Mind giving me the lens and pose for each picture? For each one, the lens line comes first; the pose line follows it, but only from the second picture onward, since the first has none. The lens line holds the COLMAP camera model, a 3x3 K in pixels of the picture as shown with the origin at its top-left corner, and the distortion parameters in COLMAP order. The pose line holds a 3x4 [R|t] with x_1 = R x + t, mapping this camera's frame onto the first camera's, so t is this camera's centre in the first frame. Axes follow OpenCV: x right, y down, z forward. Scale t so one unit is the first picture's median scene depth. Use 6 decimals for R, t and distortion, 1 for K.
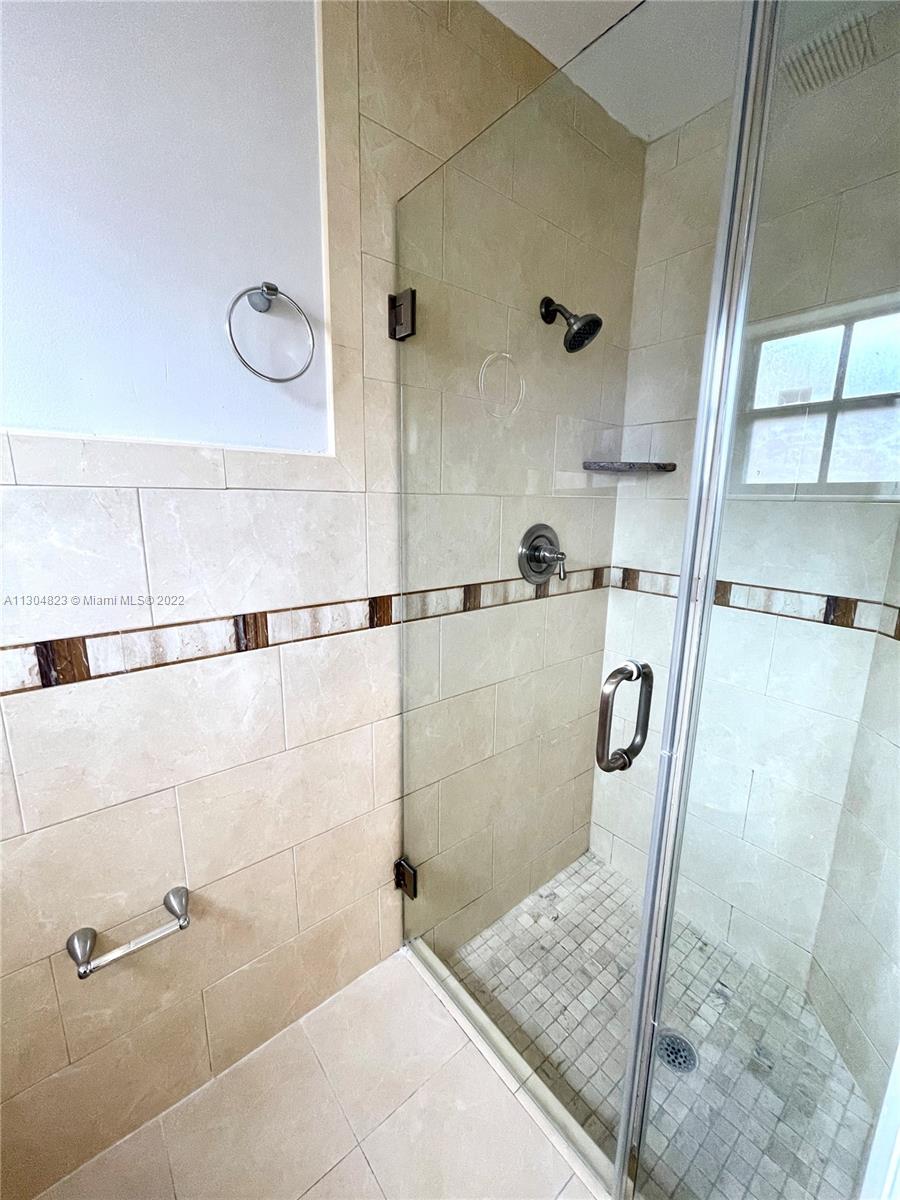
lens RADIAL K [[486.4, 0, 450.9], [0, 486.4, 596.1], [0, 0, 1]] dist [-0.001473, 0.000136]
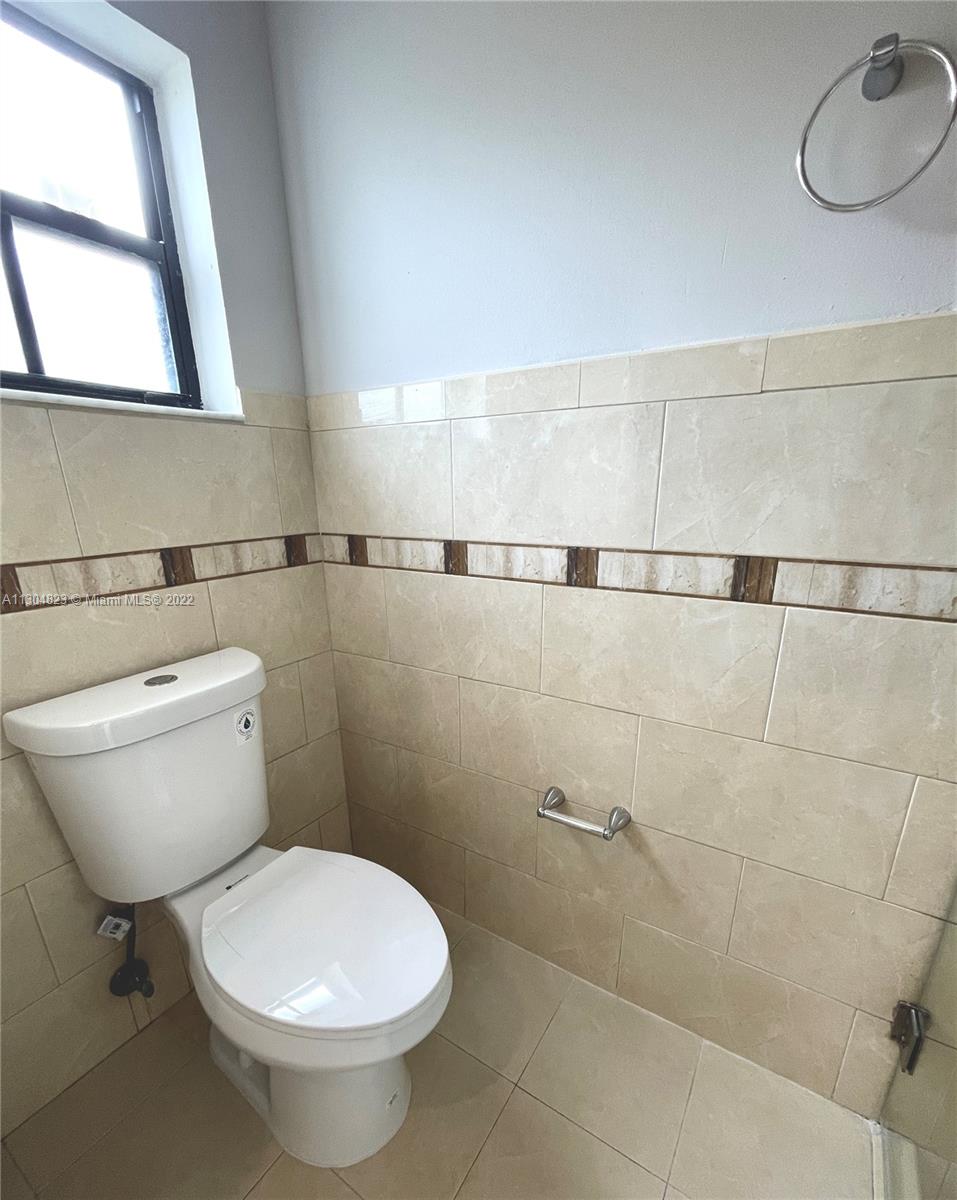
lens RADIAL K [[593.6, 0, 480.1], [0, 593.6, 601.5], [0, 0, 1]] dist [-0.010594, 0.002962]
pose [[0.268911, 0.242106, -0.932240, 0.403126], [-0.108272, 0.969356, 0.220514, -0.060334], [0.957060, 0.041637, 0.286884, 0.336166]]
